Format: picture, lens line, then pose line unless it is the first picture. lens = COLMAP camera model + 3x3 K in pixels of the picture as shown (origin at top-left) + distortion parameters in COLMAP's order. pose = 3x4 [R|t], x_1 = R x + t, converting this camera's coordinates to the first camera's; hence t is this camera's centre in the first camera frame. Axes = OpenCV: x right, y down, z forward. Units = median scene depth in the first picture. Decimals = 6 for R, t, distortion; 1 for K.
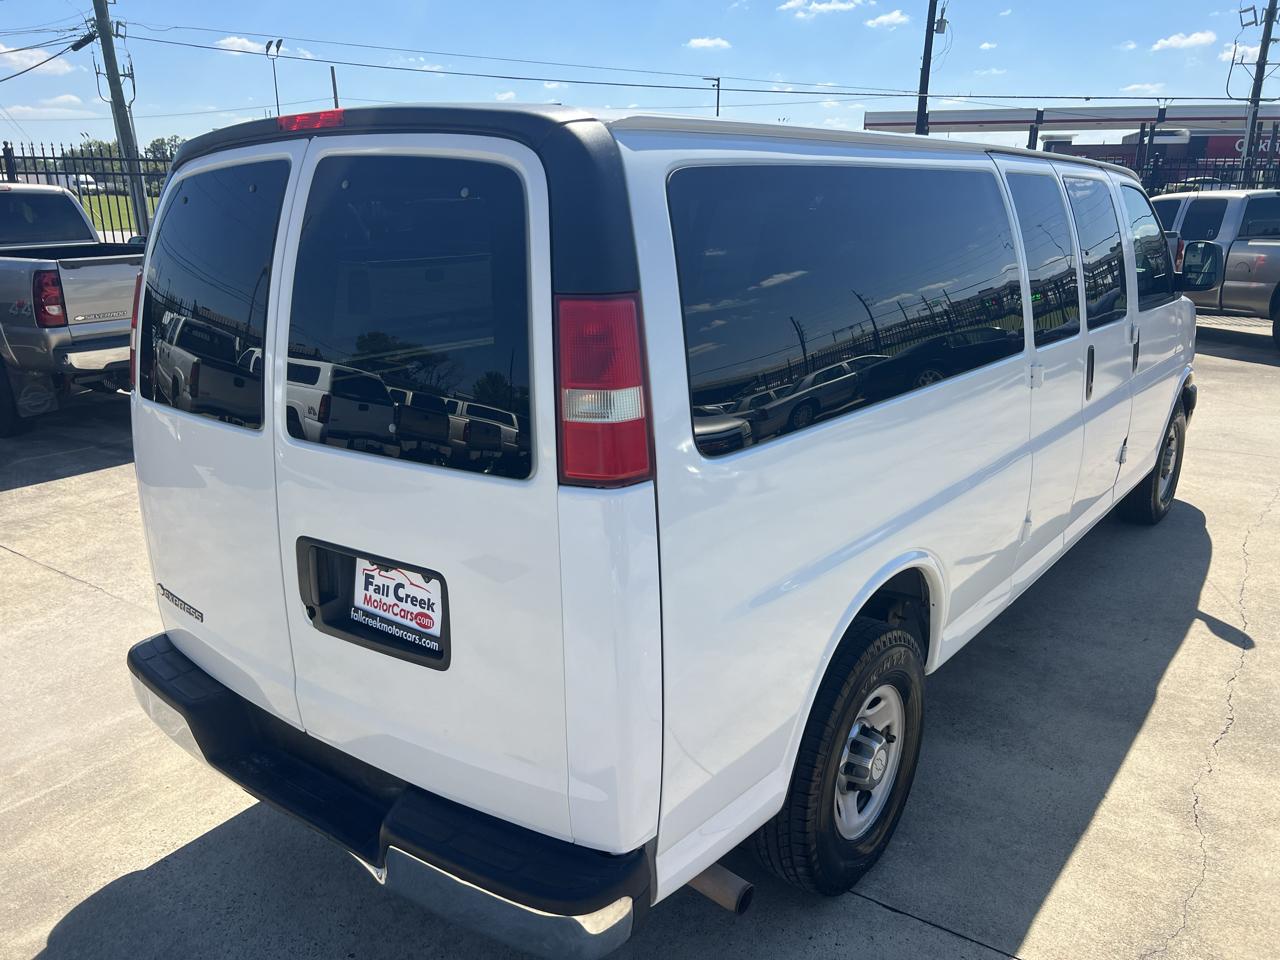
lens RADIAL K [[965.9, 0, 640.8], [0, 965.9, 490.5], [0, 0, 1]] dist [0.046215, -0.053504]
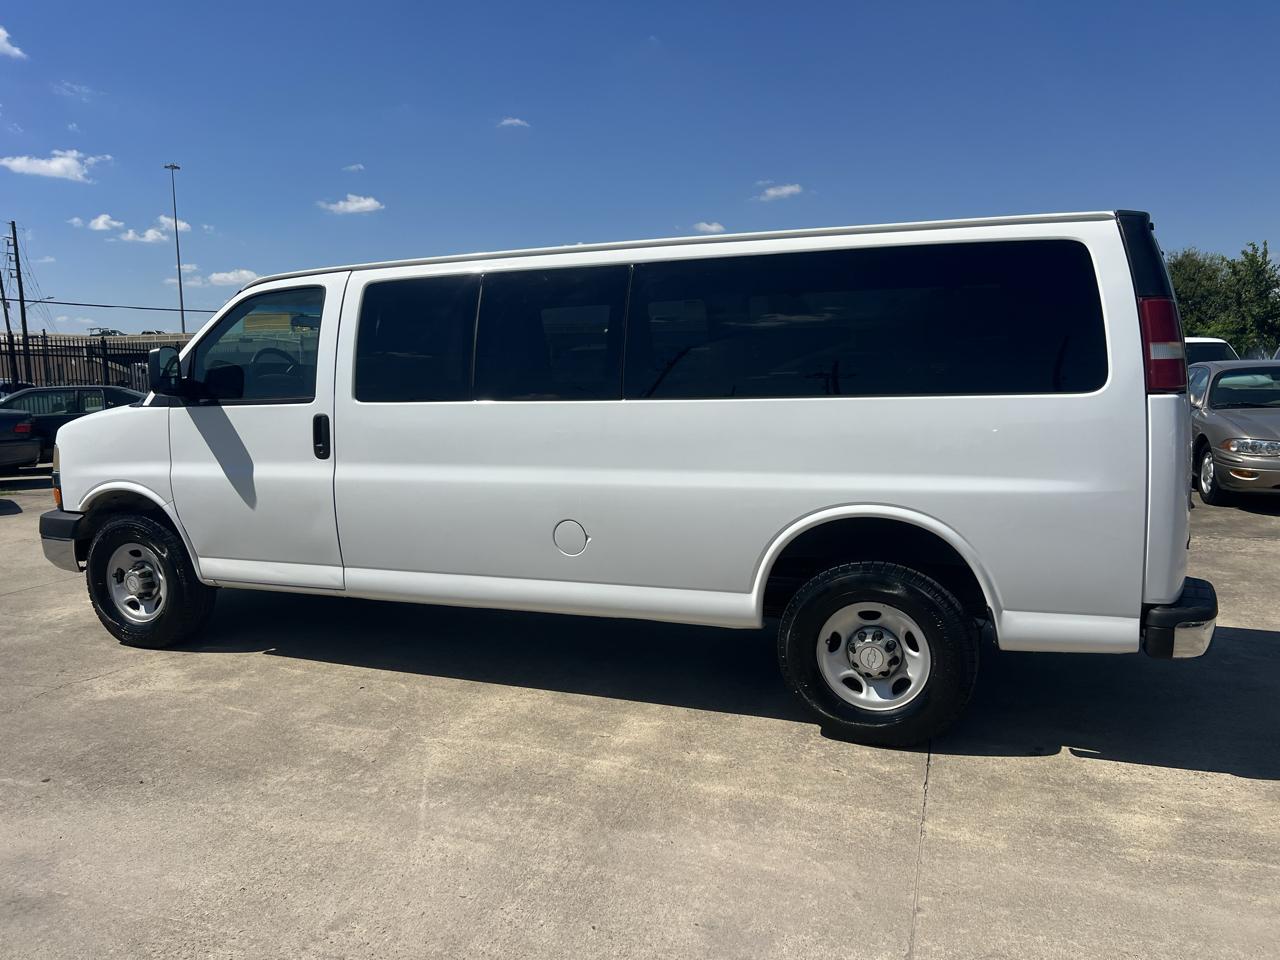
lens RADIAL K [[965.9, 0, 640.1], [0, 965.9, 491.3], [0, 0, 1]] dist [0.046215, -0.053504]
pose [[-0.275910, -0.114145, 0.954382, -1.305693], [0.297099, 0.934173, 0.197619, -0.372848], [-0.914115, 0.338071, -0.223836, 1.665340]]
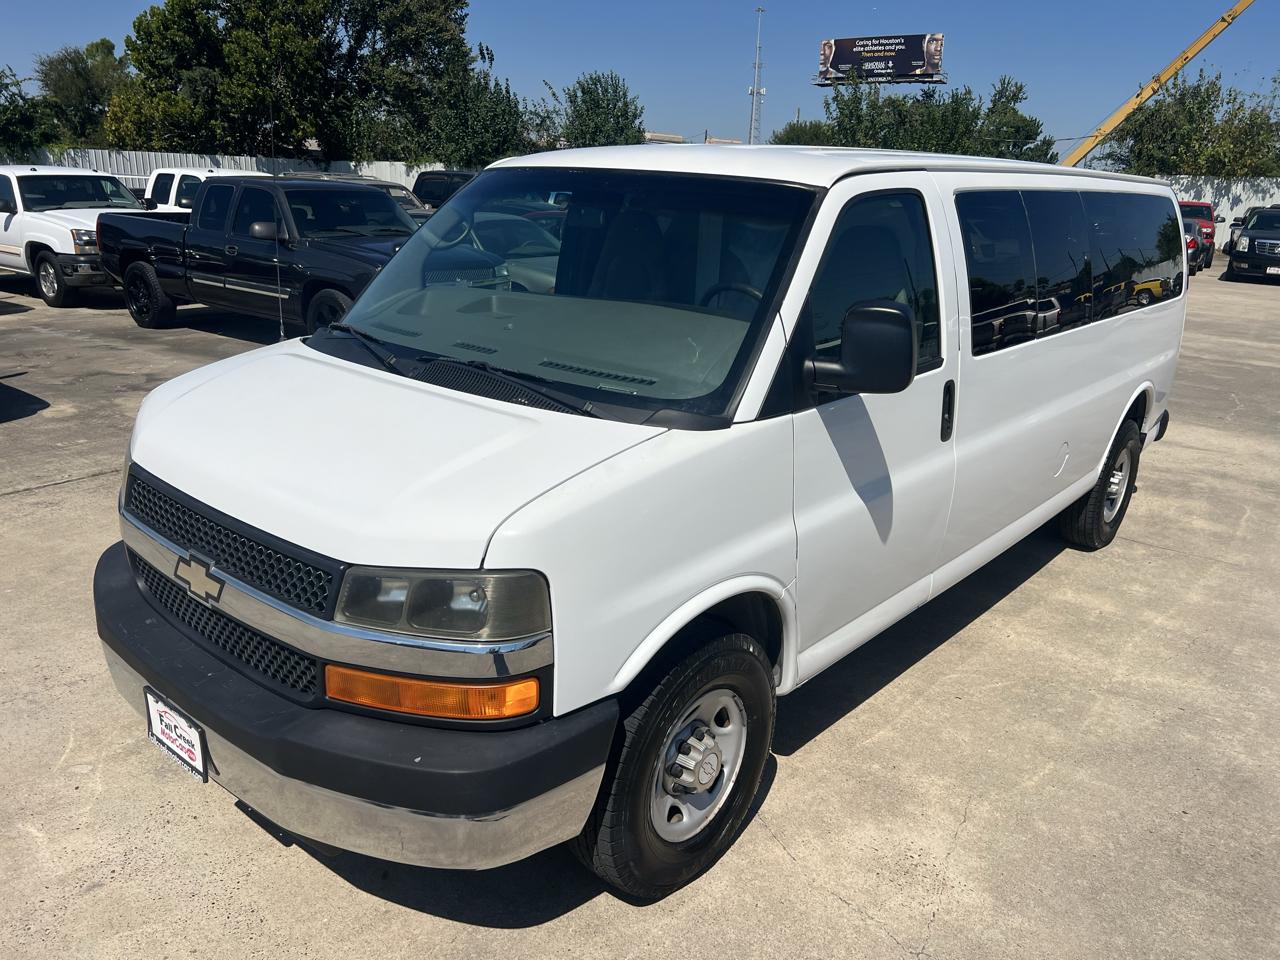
lens RADIAL K [[965.9, 0, 640.9], [0, 965.9, 490.8], [0, 0, 1]] dist [0.046215, -0.053504]
pose [[-0.998557, -0.043839, 0.031016, 0.525210], [-0.018530, 0.823373, 0.567199, -0.828091], [-0.050403, 0.565805, -0.822997, 2.688950]]
